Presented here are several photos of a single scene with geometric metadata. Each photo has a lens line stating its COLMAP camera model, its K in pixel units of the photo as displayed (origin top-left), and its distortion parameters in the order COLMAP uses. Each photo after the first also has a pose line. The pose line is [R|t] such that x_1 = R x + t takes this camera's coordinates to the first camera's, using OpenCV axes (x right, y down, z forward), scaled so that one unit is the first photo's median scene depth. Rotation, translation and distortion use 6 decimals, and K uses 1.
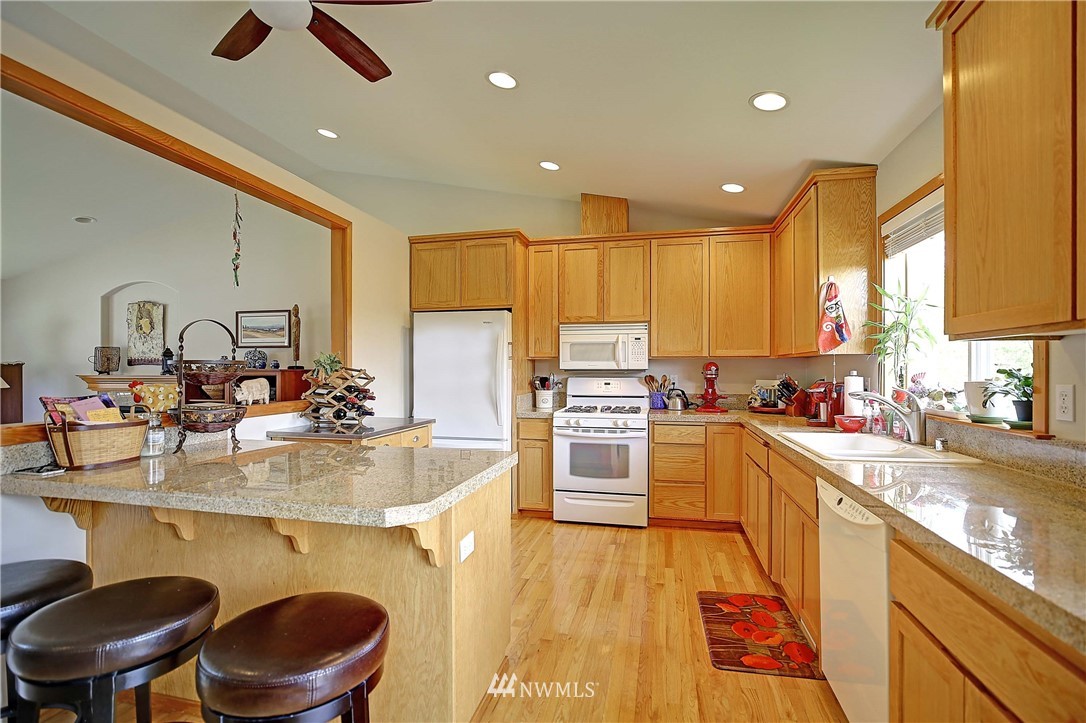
lens RADIAL K [[508.6, 0, 541.6], [0, 508.6, 369.1], [0, 0, 1]] dist [-0.017095, 0.006843]
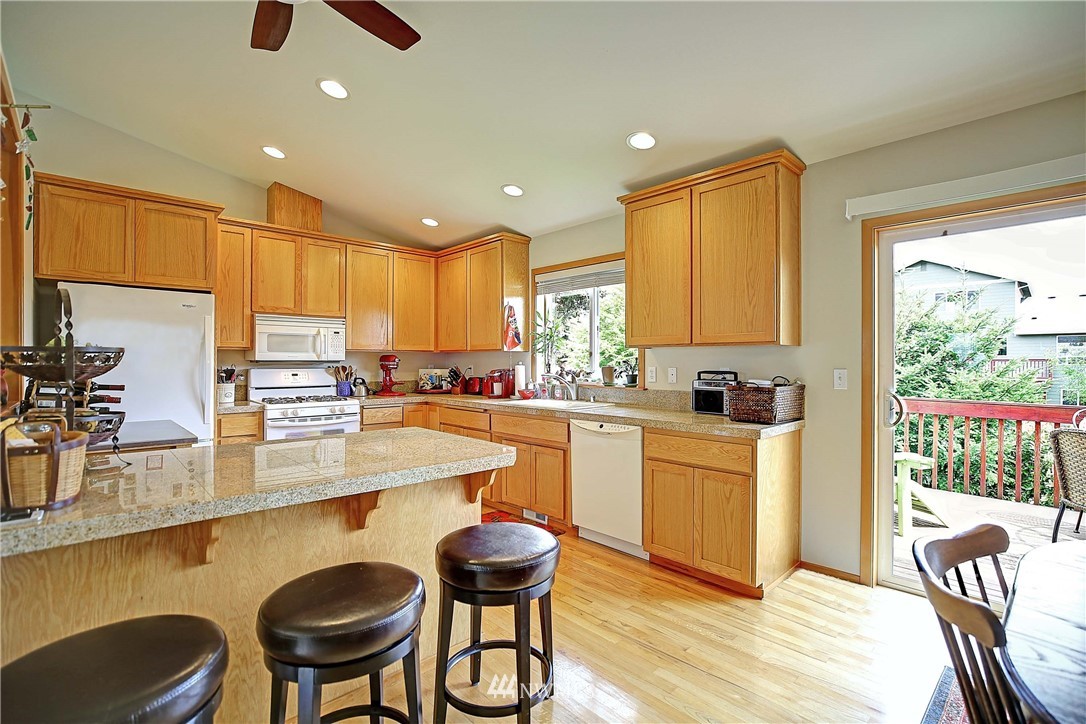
lens RADIAL K [[508.6, 0, 539.1], [0, 508.6, 360.4], [0, 0, 1]] dist [-0.017095, 0.006843]
pose [[0.560757, 0.001644, 0.827979, -0.468961], [-0.001283, 0.999999, -0.001116, 0.000678], [-0.827980, -0.000436, 0.560758, 0.026647]]
